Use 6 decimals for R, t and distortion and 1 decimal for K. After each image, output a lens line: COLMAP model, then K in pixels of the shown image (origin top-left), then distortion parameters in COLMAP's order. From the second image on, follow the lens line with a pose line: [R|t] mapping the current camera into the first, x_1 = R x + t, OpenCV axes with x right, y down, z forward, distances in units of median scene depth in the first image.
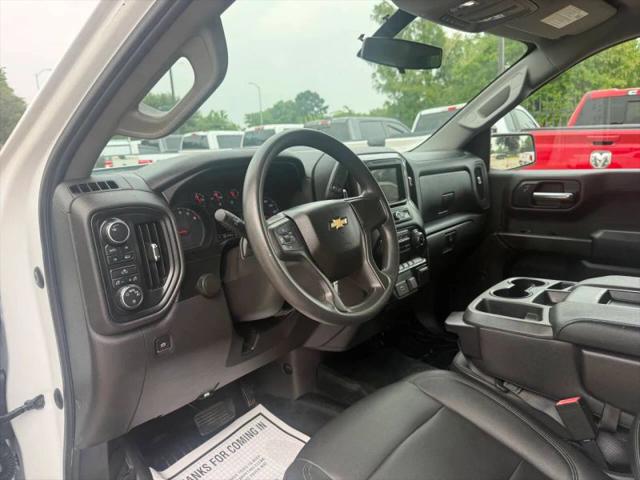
lens RADIAL K [[447.6, 0, 320.0], [0, 447.6, 240.0], [0, 0, 1]] dist [0.070712, -0.088547]
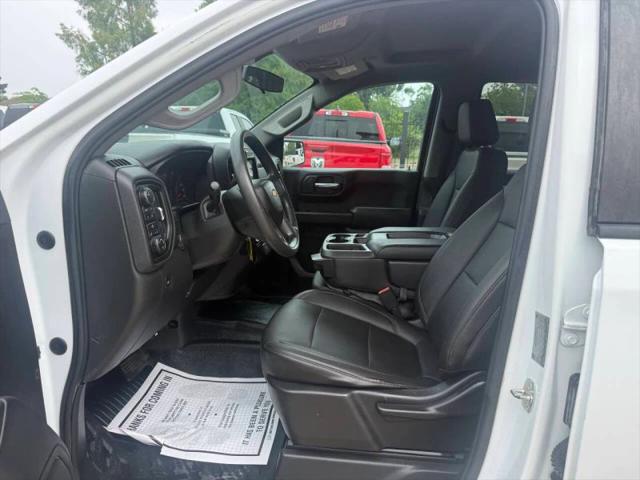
lens RADIAL K [[447.6, 0, 320.0], [0, 447.6, 240.0], [0, 0, 1]] dist [0.070712, -0.088547]
pose [[0.816661, -0.057694, 0.574226, -0.367488], [0.055829, 0.998222, 0.020895, 0.050697], [-0.574410, 0.014995, 0.818430, -0.181813]]
